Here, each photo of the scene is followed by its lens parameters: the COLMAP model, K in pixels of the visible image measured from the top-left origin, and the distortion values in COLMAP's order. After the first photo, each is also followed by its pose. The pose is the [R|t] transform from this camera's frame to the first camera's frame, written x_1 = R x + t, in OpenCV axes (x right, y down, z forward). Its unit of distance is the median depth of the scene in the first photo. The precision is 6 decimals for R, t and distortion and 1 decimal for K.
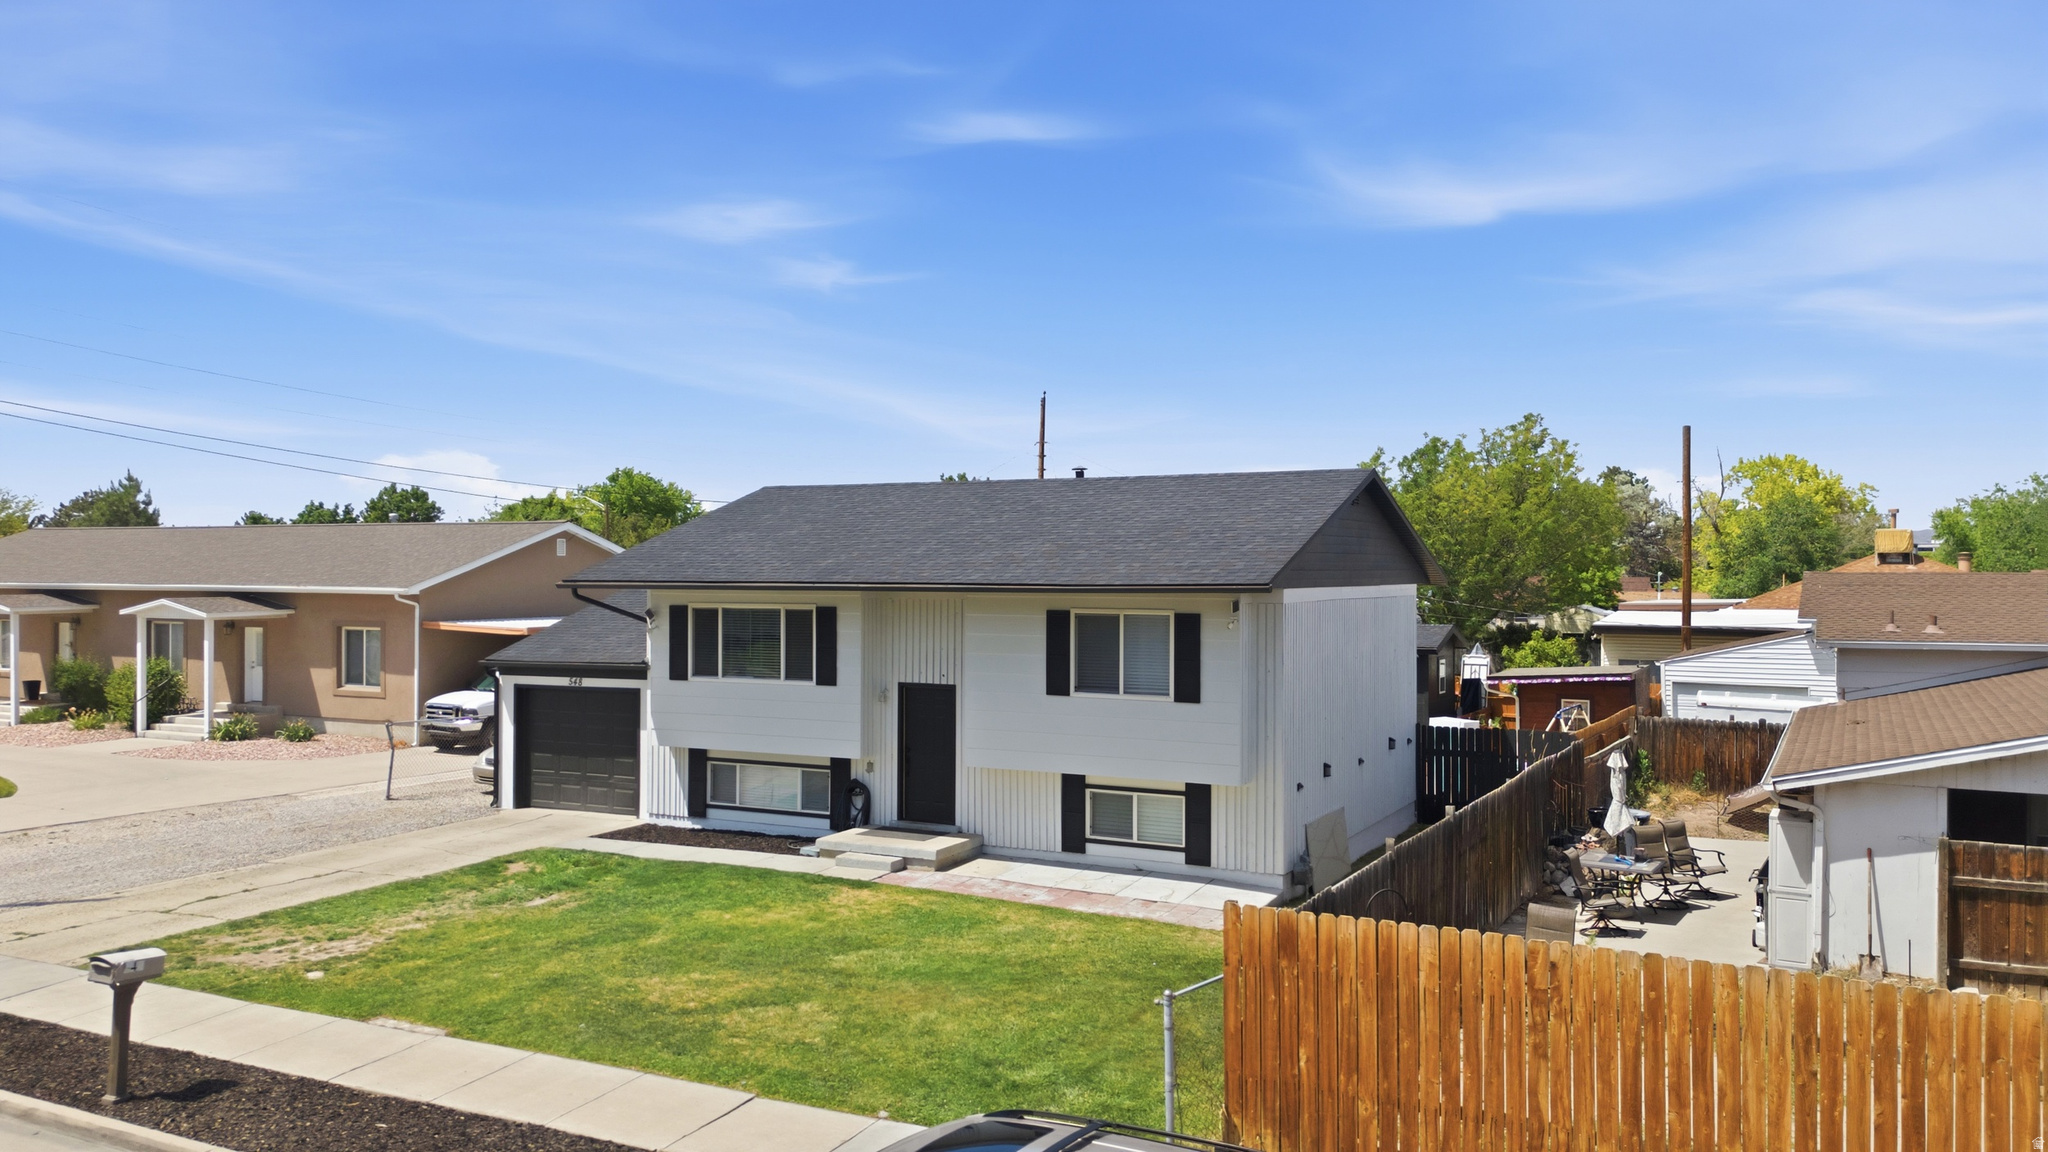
lens RADIAL K [[1500.6, 0, 1025.7], [0, 1500.6, 576.8], [0, 0, 1]] dist [0.095313, -0.101595]
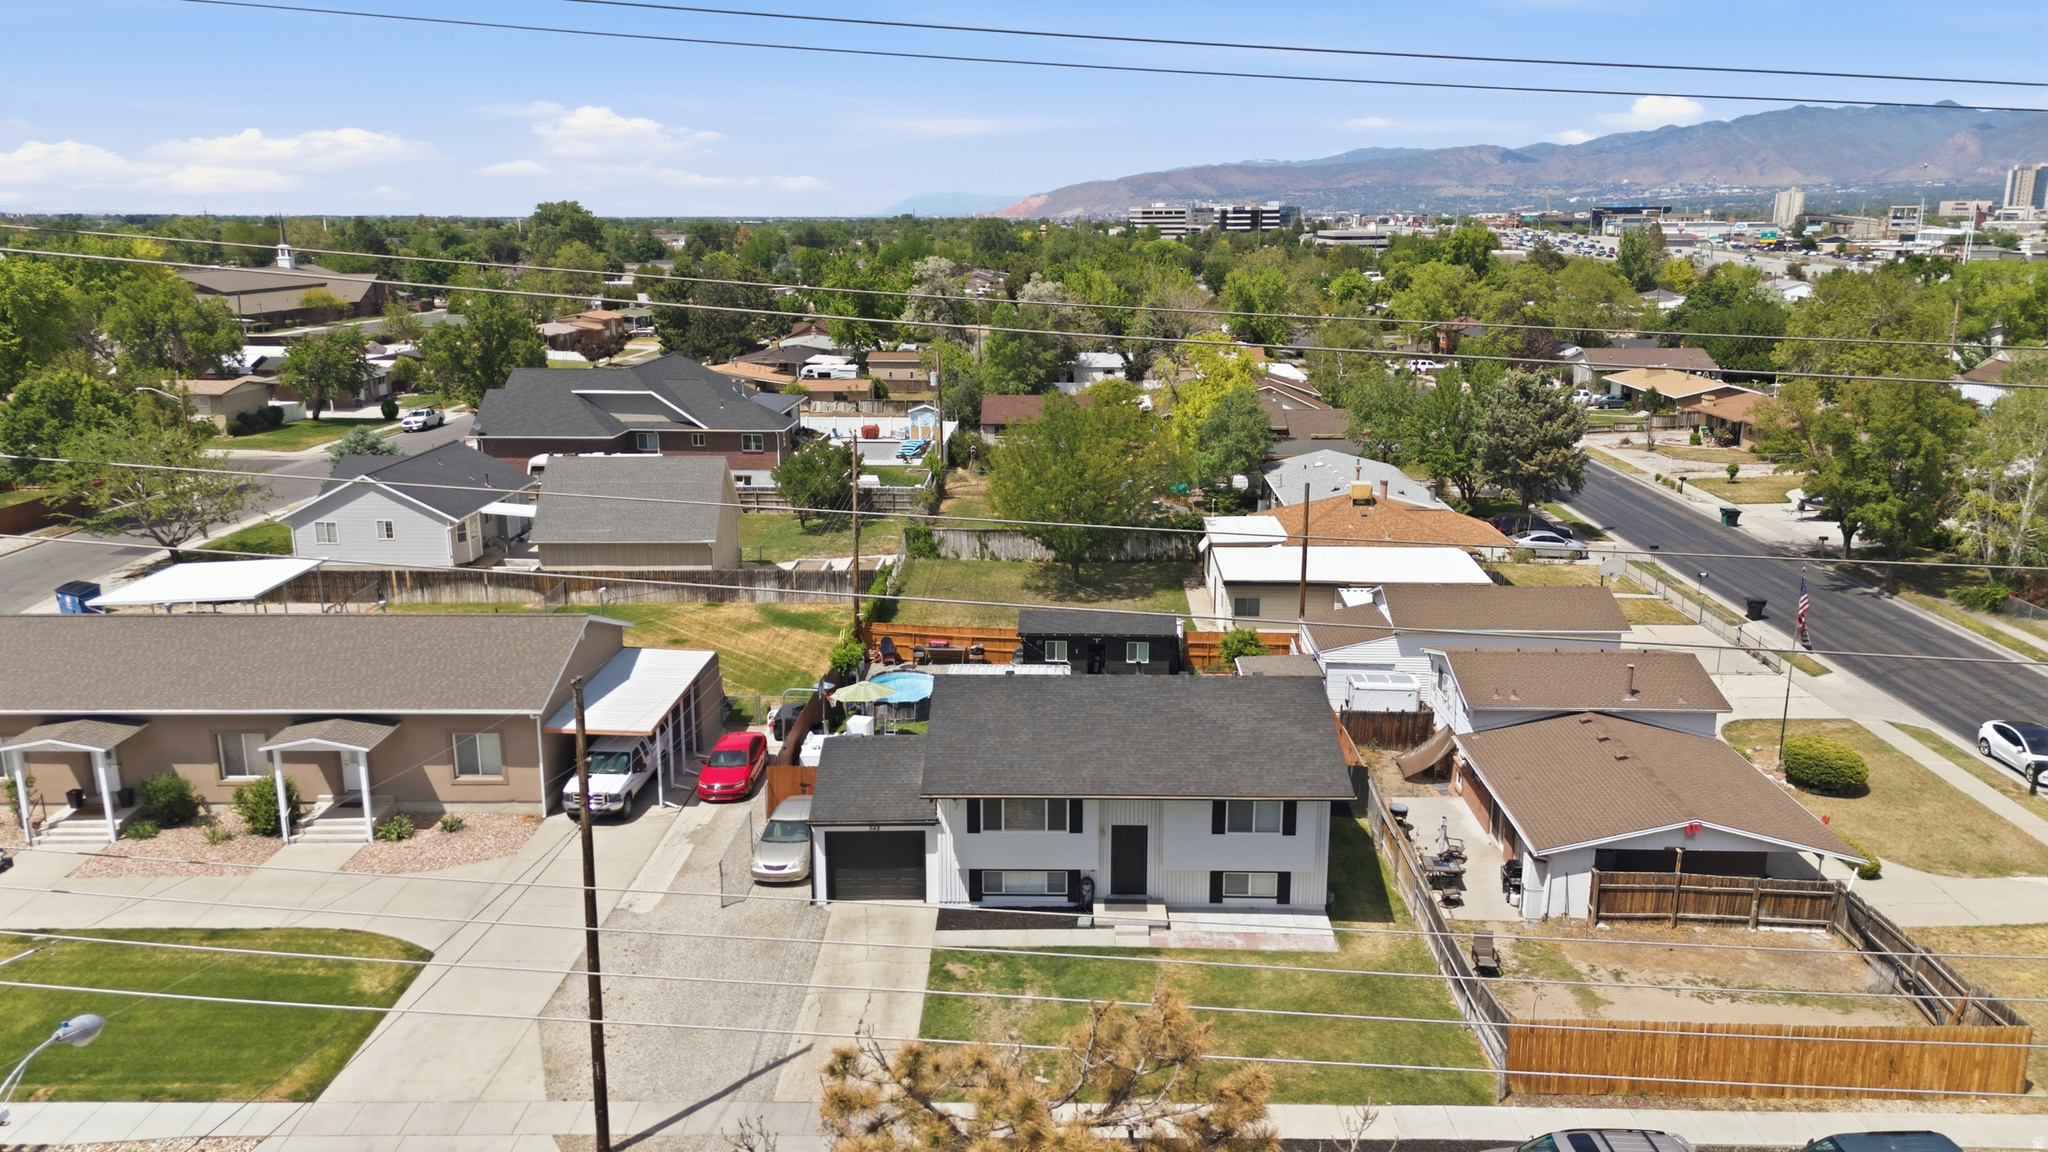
lens RADIAL K [[1500.6, 0, 1023.7], [0, 1500.6, 577.2], [0, 0, 1]] dist [0.095313, -0.101595]
pose [[0.894777, -0.109210, 0.432952, -0.946790], [0.006747, 0.972824, 0.231447, -0.653613], [-0.446462, -0.204173, 0.871198, -0.499307]]
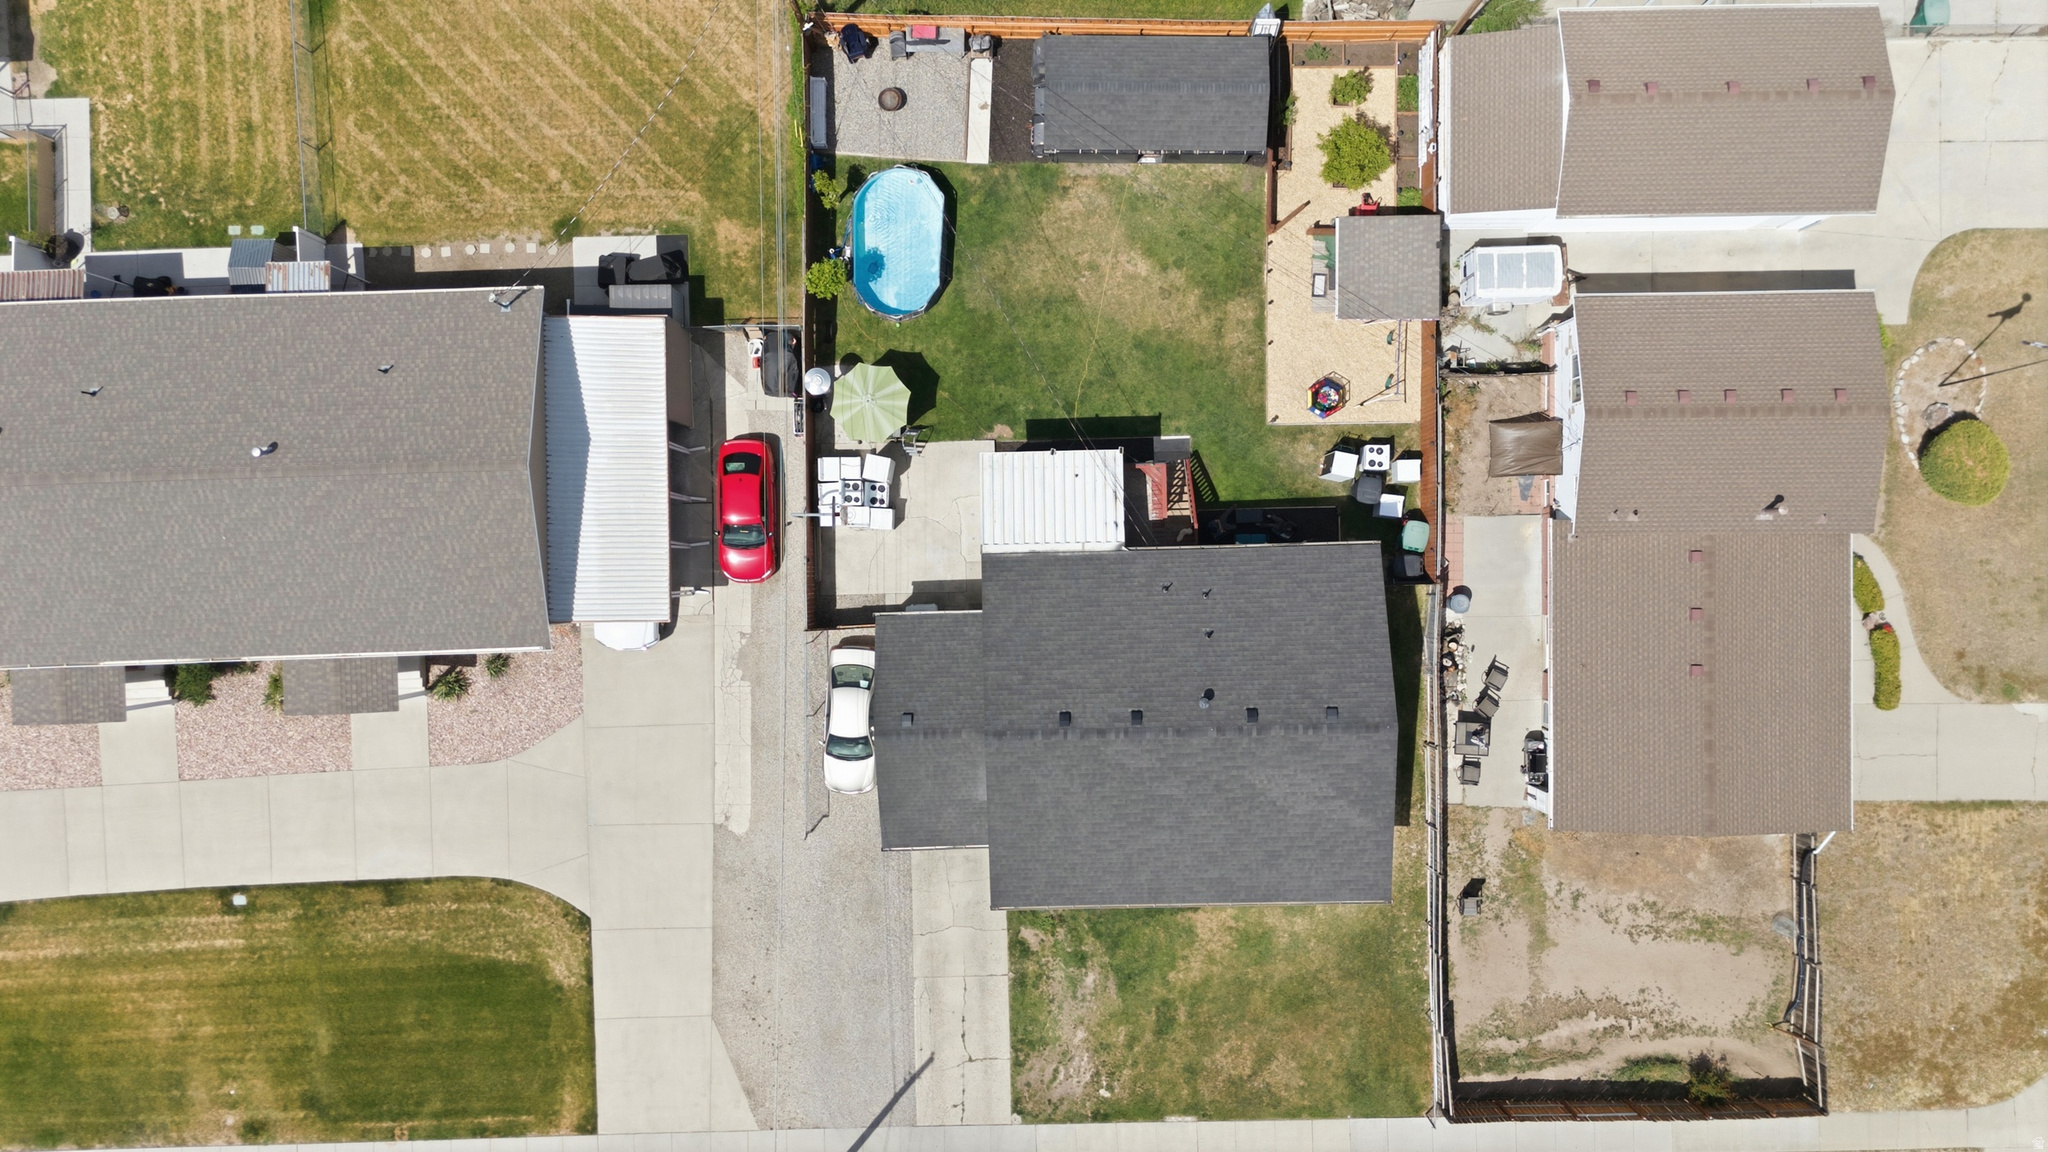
lens RADIAL K [[1500.6, 0, 1024.3], [0, 1500.6, 580.7], [0, 0, 1]] dist [0.095313, -0.101595]
pose [[0.874980, -0.483834, -0.017720, -0.045913], [0.018377, -0.003386, 0.999825, -1.921292], [-0.483810, -0.875153, 0.005929, 1.374628]]
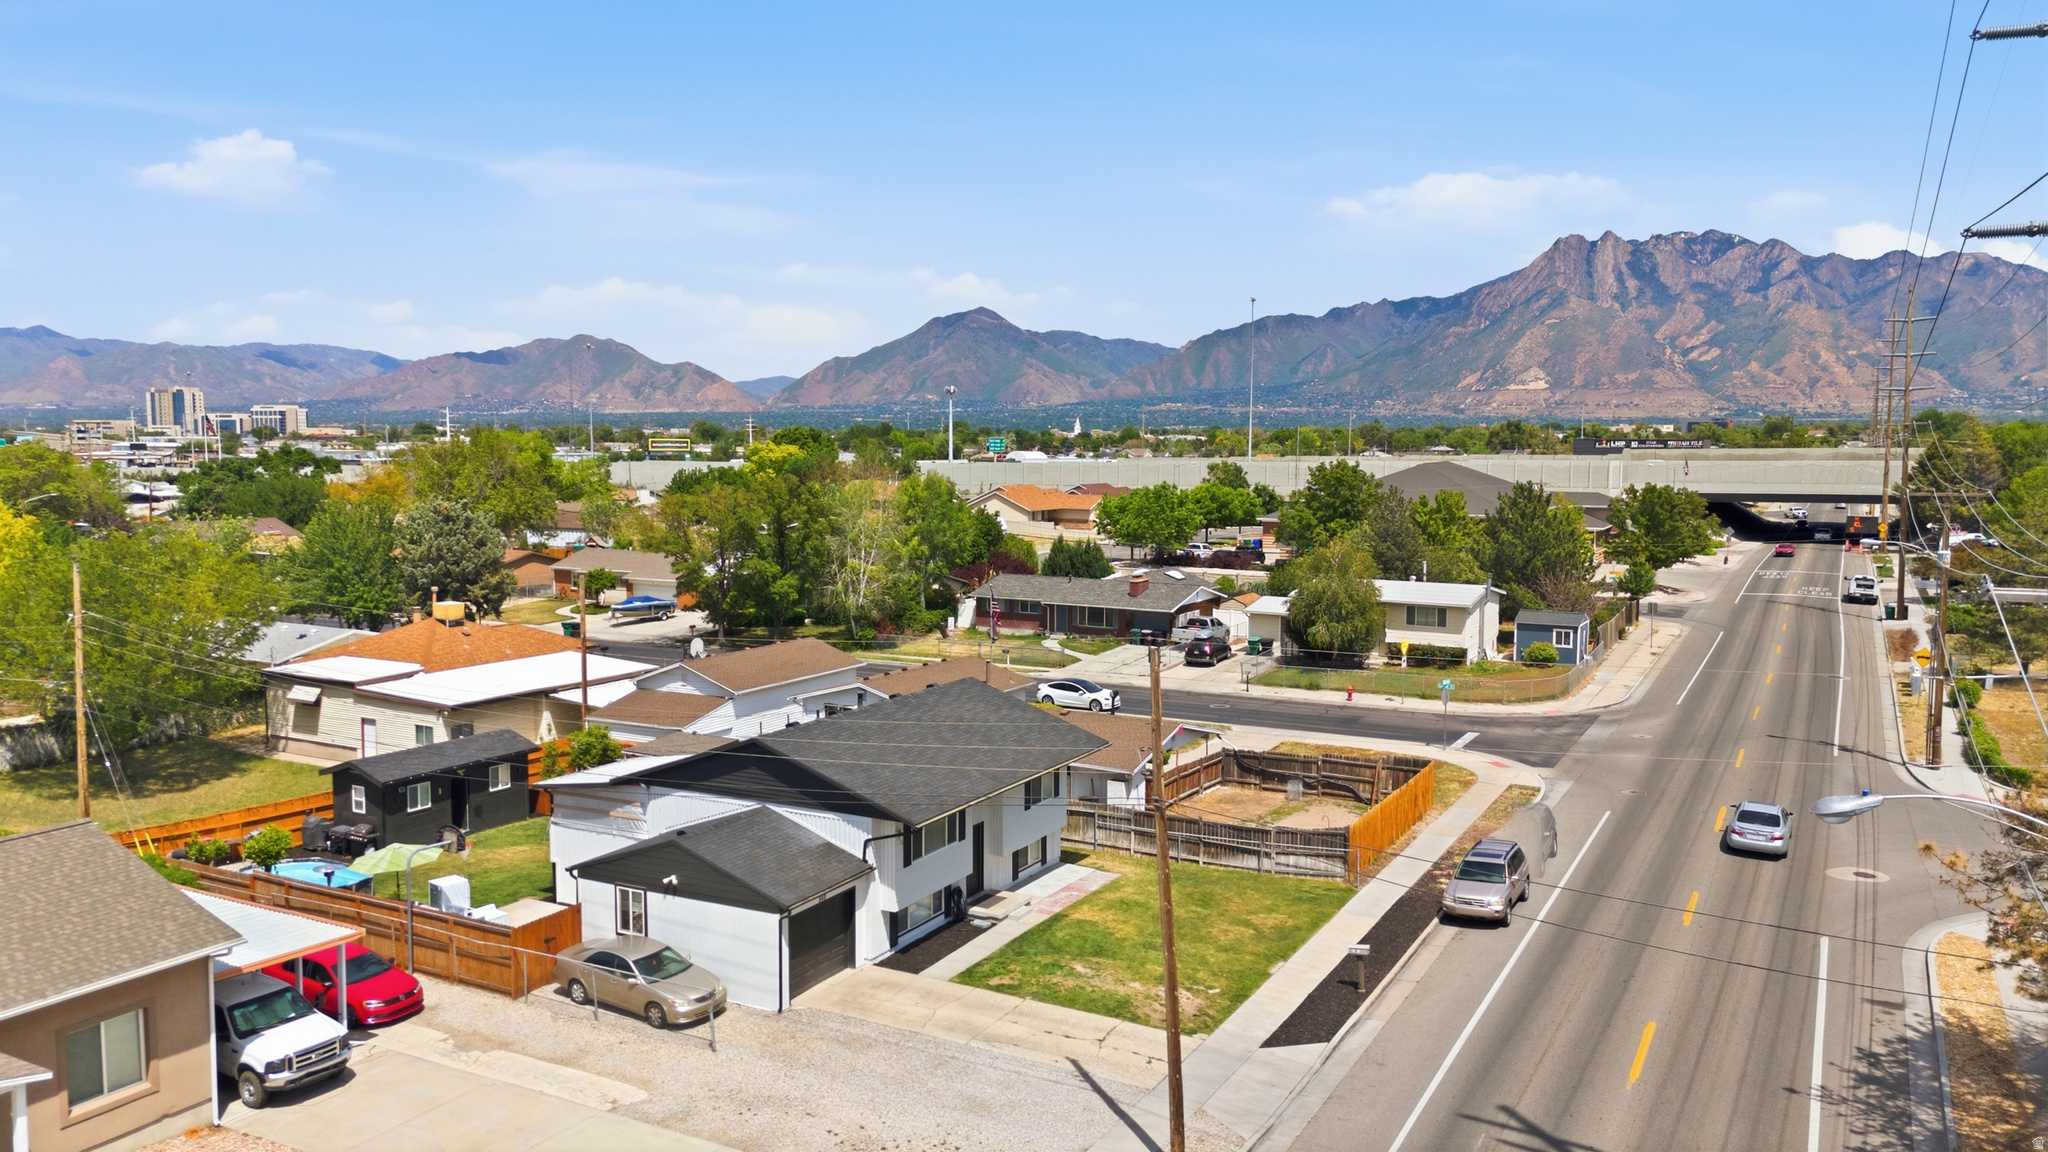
lens RADIAL K [[1500.6, 0, 1021.8], [0, 1500.6, 586.3], [0, 0, 1]] dist [0.095313, -0.101595]
pose [[0.018679, -0.103738, 0.994429, -1.957349], [0.002632, 0.994604, 0.103707, -0.436120], [-0.999822, 0.000680, 0.018851, 0.890626]]
